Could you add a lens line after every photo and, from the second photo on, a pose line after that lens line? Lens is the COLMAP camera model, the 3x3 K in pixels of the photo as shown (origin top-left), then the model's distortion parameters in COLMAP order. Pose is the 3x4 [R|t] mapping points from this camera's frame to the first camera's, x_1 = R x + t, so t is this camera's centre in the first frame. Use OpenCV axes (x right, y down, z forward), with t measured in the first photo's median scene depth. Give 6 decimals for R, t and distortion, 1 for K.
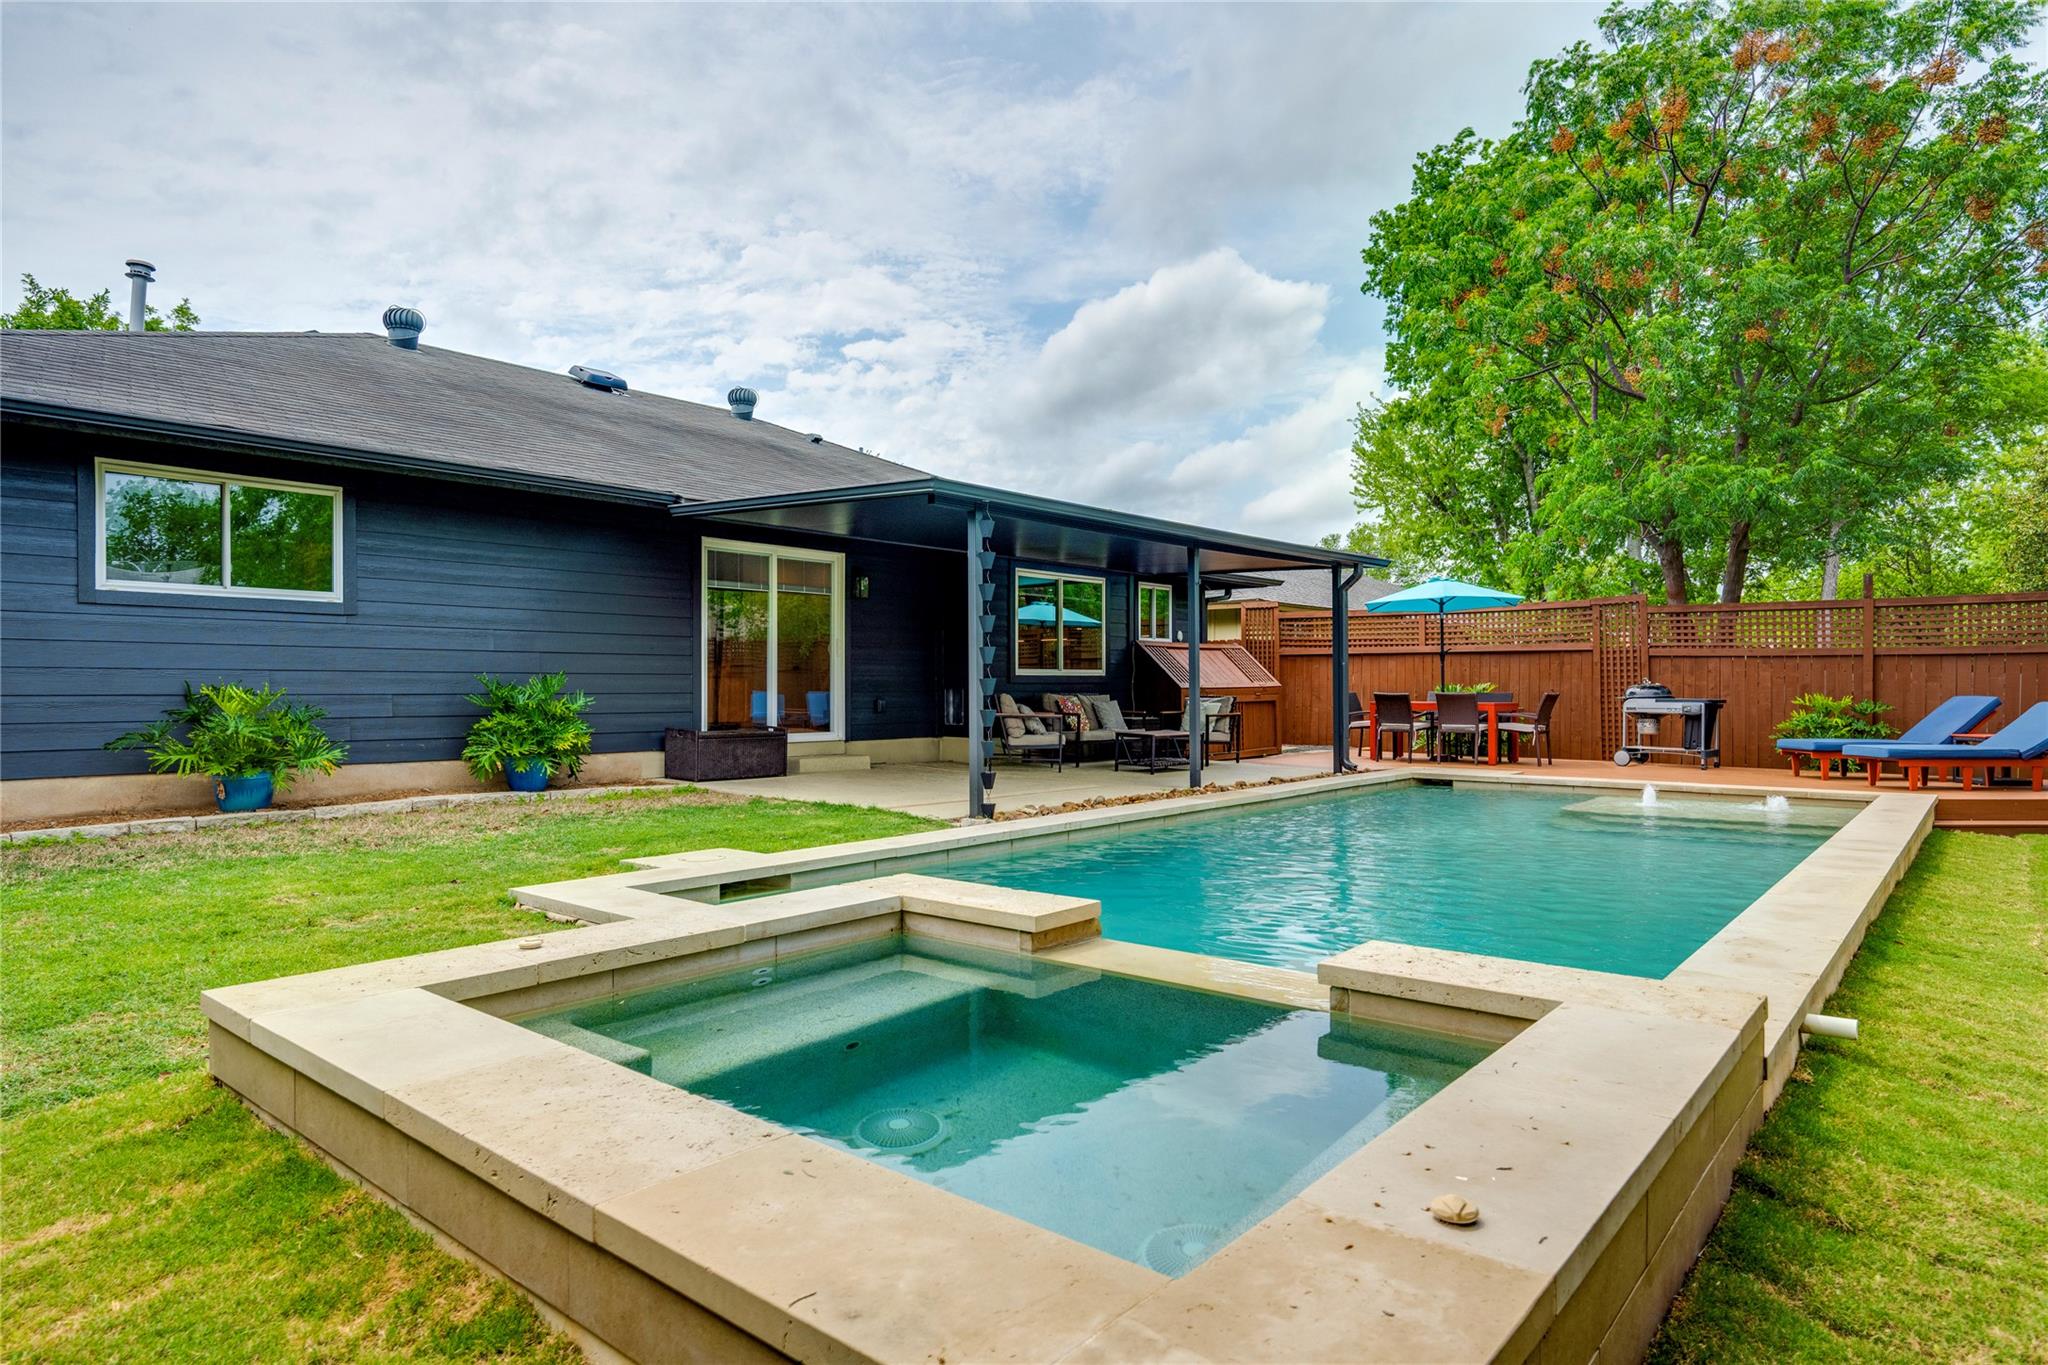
lens RADIAL K [[1167.7, 0, 1037.9], [0, 1167.7, 734.1], [0, 0, 1]] dist [0.016044, -0.000371]
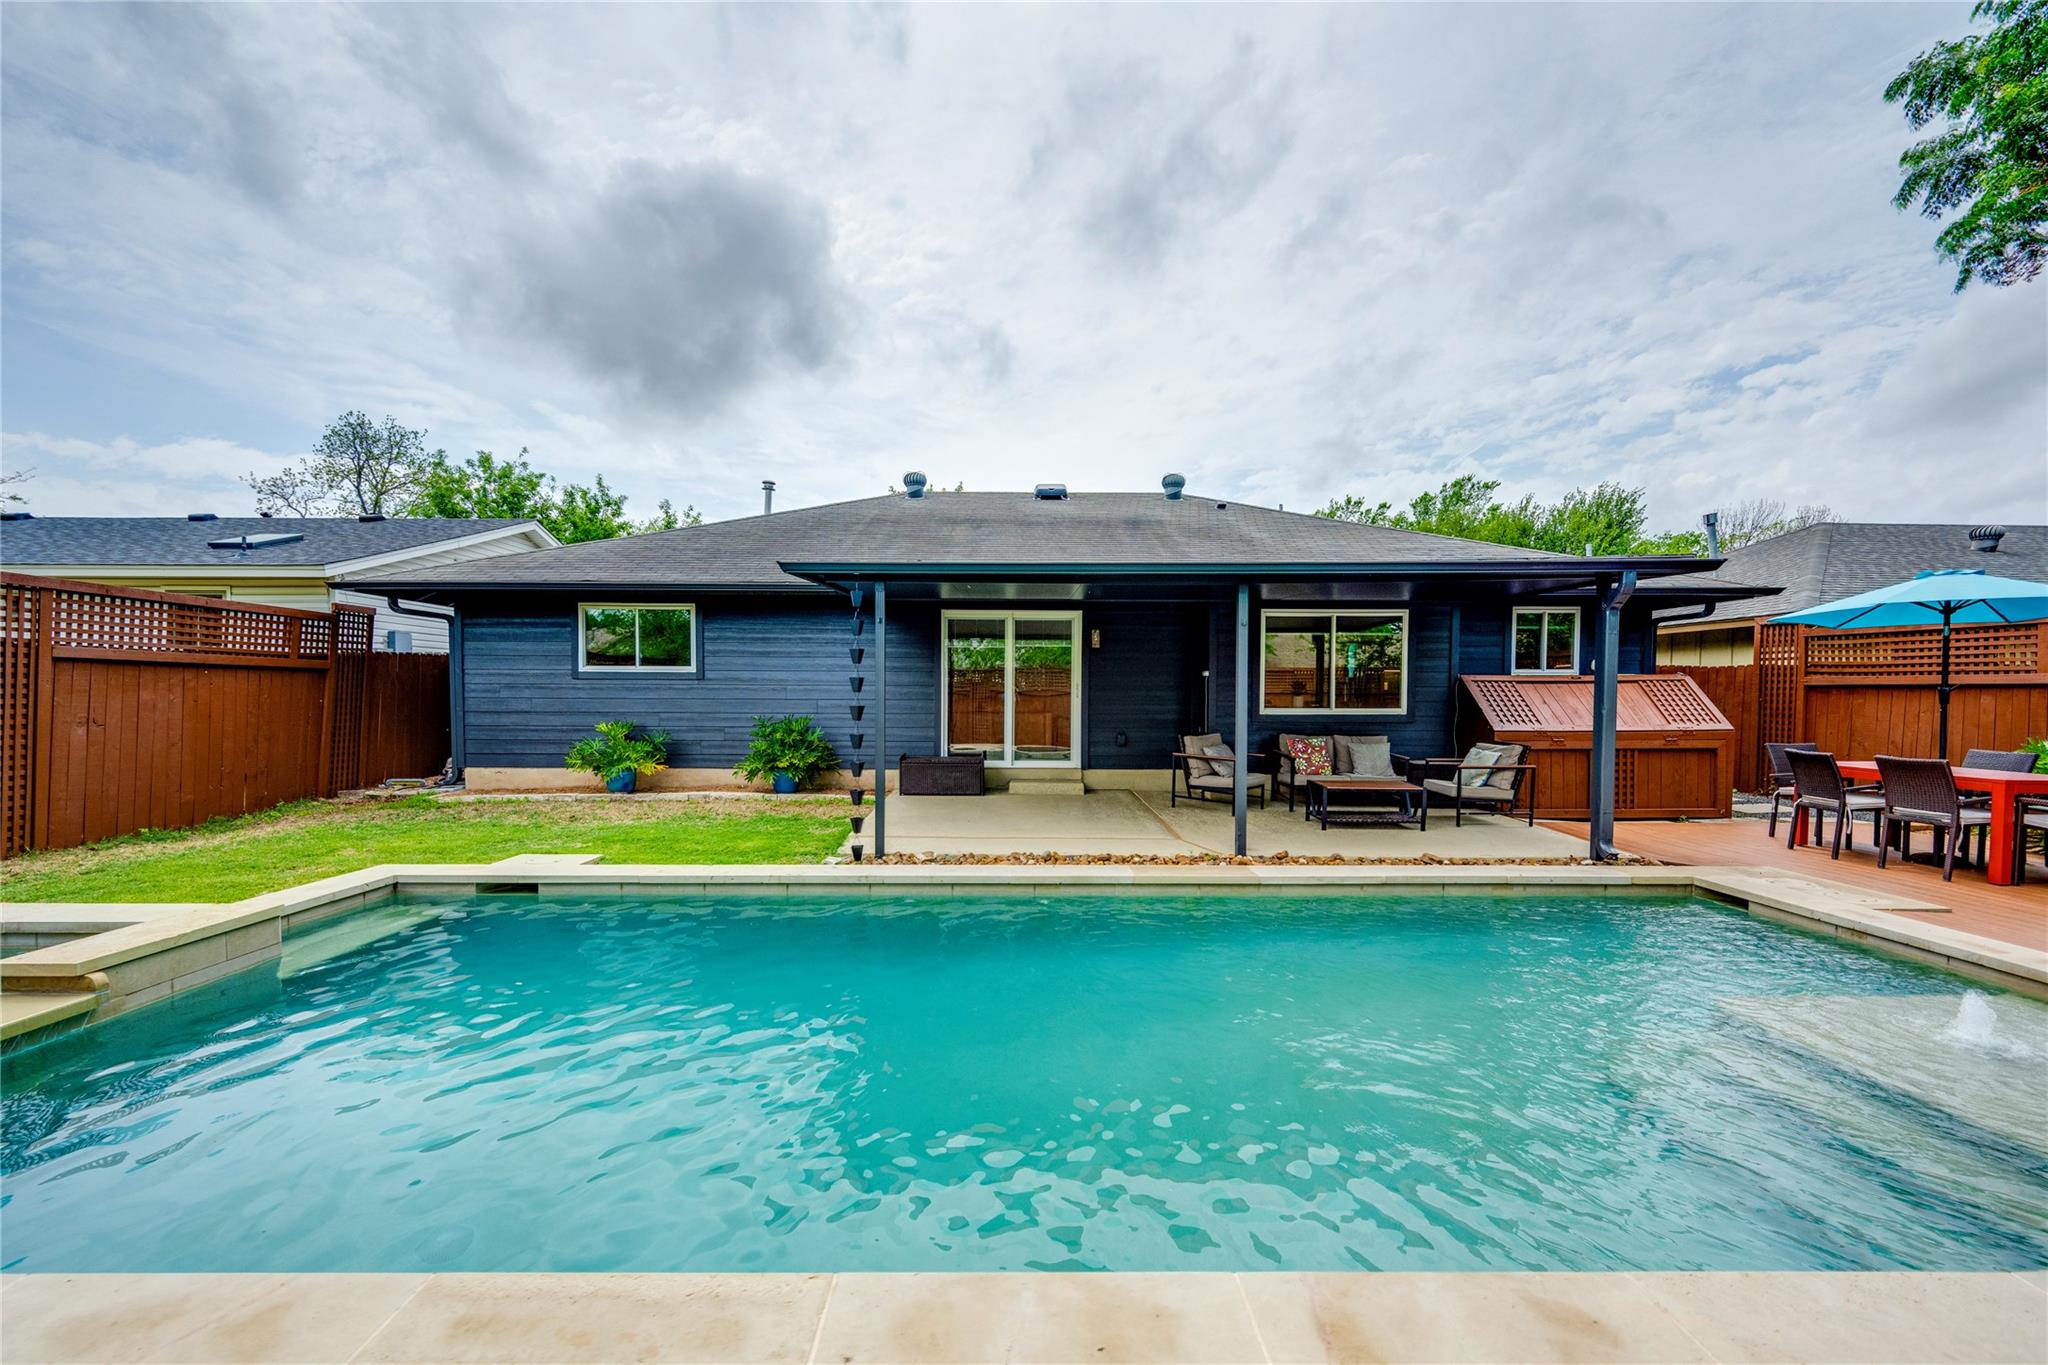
lens RADIAL K [[843.6, 0, 1027.3], [0, 843.6, 724.2], [0, 0, 1]] dist [-0.001692, -0.000151]
pose [[0.649053, 0.032079, -0.760067, 0.424421], [-0.035231, 0.999306, 0.012091, -0.045508], [0.759927, 0.018930, 0.649732, 0.383309]]
